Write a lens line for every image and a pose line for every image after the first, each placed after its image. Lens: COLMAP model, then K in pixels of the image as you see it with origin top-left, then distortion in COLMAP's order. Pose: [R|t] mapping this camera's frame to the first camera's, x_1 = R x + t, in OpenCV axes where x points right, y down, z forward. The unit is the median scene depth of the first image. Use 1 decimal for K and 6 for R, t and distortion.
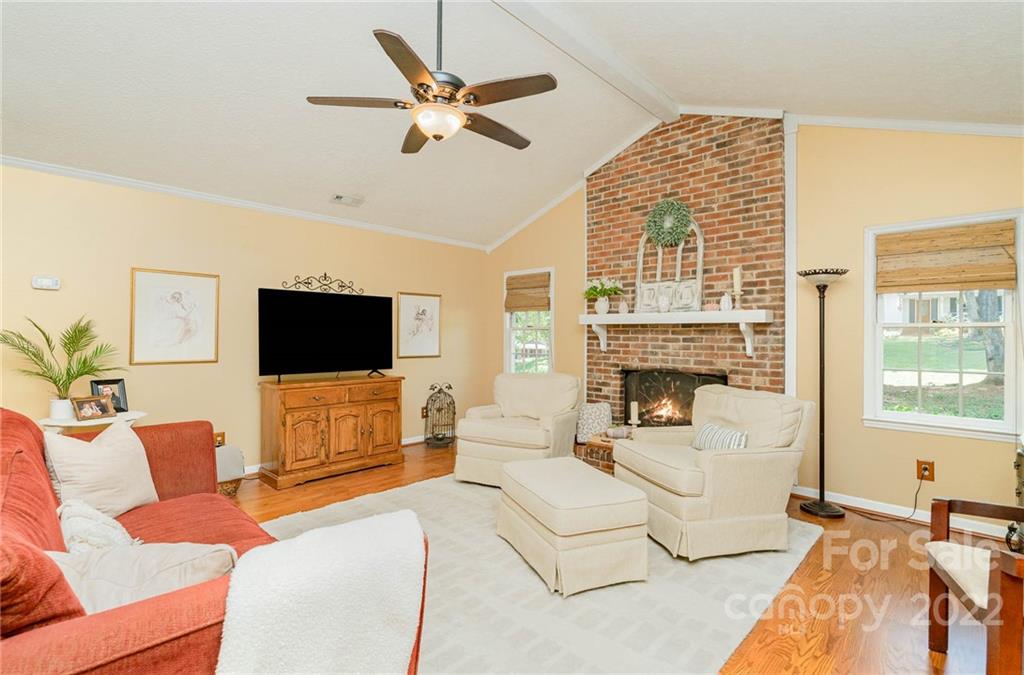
lens RADIAL K [[471.9, 0, 509.2], [0, 471.9, 335.6], [0, 0, 1]] dist [0.003179, 0.000851]
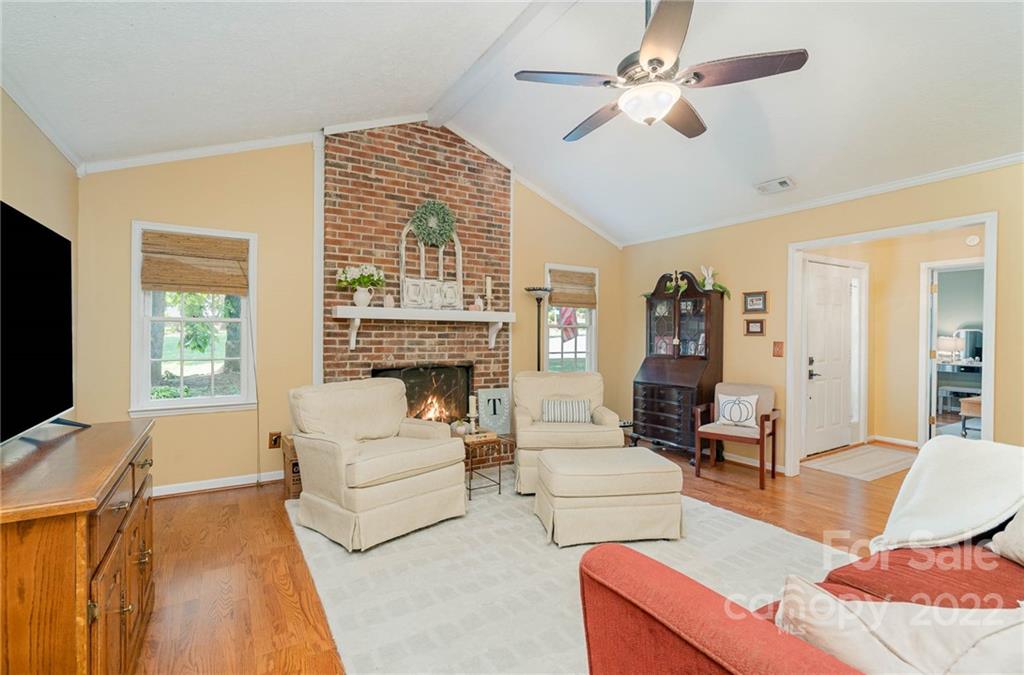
lens RADIAL K [[471.9, 0, 507.9], [0, 471.9, 337.8], [0, 0, 1]] dist [0.003179, 0.000851]
pose [[0.257642, -0.008759, 0.966201, -0.610358], [-0.002739, 0.999948, 0.009795, 0.002553], [-0.966237, -0.005170, 0.257605, 0.557116]]
